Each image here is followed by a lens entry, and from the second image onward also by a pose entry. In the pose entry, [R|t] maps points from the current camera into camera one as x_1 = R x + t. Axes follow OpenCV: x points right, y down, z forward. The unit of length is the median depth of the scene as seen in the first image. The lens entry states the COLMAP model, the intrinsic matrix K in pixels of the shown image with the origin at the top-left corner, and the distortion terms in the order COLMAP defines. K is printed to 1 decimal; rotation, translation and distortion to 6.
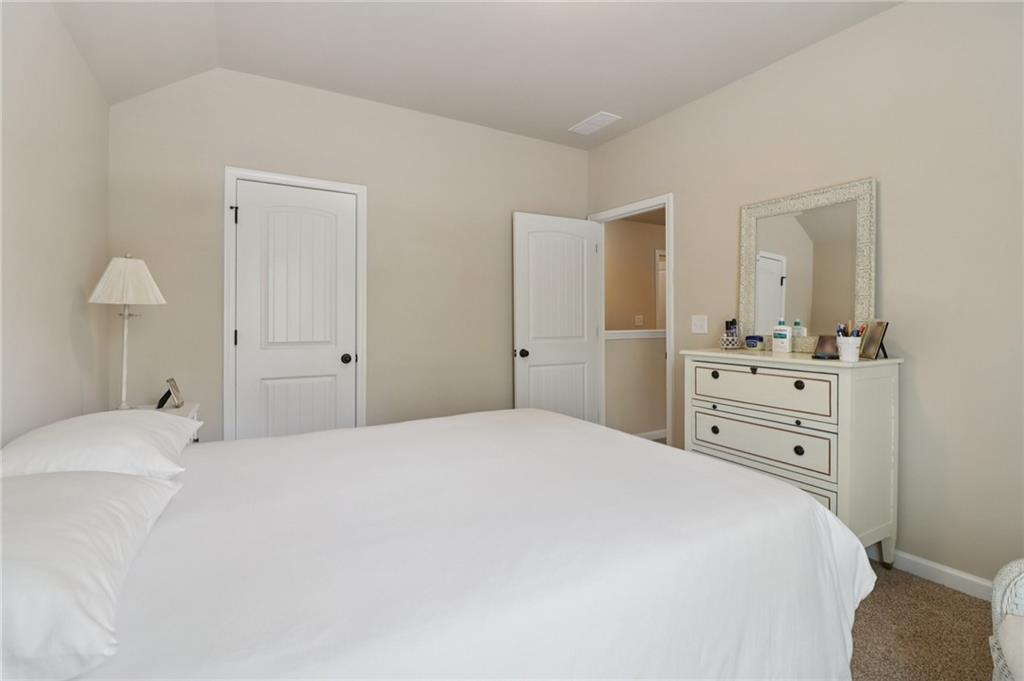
lens RADIAL K [[472.0, 0, 513.7], [0, 472.0, 323.8], [0, 0, 1]] dist [0.001400, -0.015425]
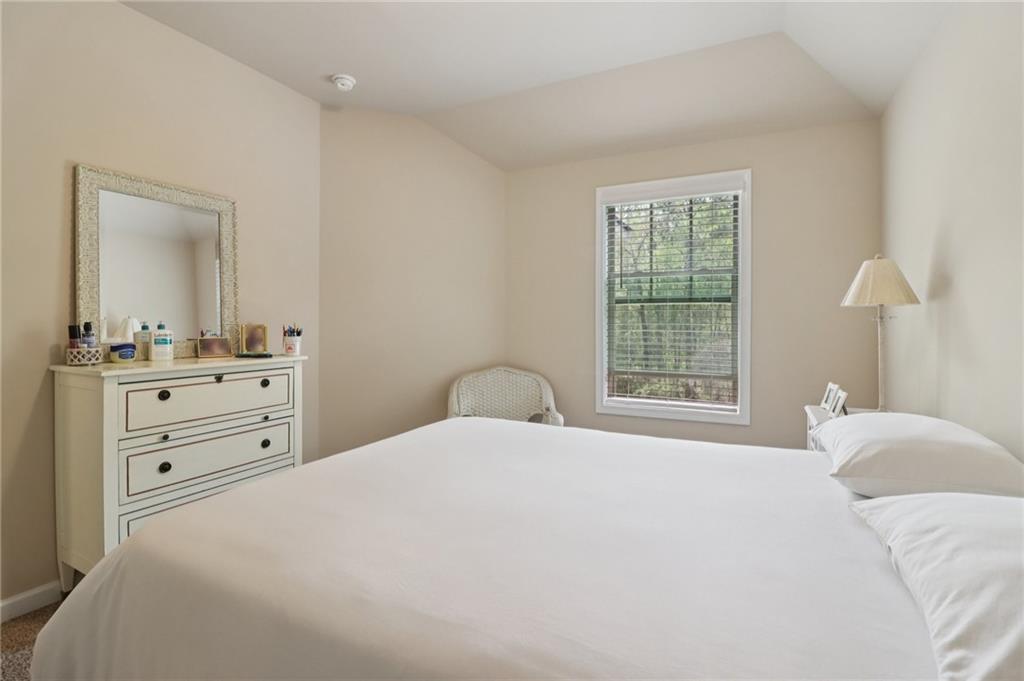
lens RADIAL K [[472.0, 0, 513.7], [0, 472.0, 323.8], [0, 0, 1]] dist [0.001400, -0.015425]
pose [[-0.554415, -0.003953, 0.832231, -0.538909], [0.008191, 0.999914, 0.010207, -0.010926], [-0.832200, 0.012476, -0.554335, 0.992510]]
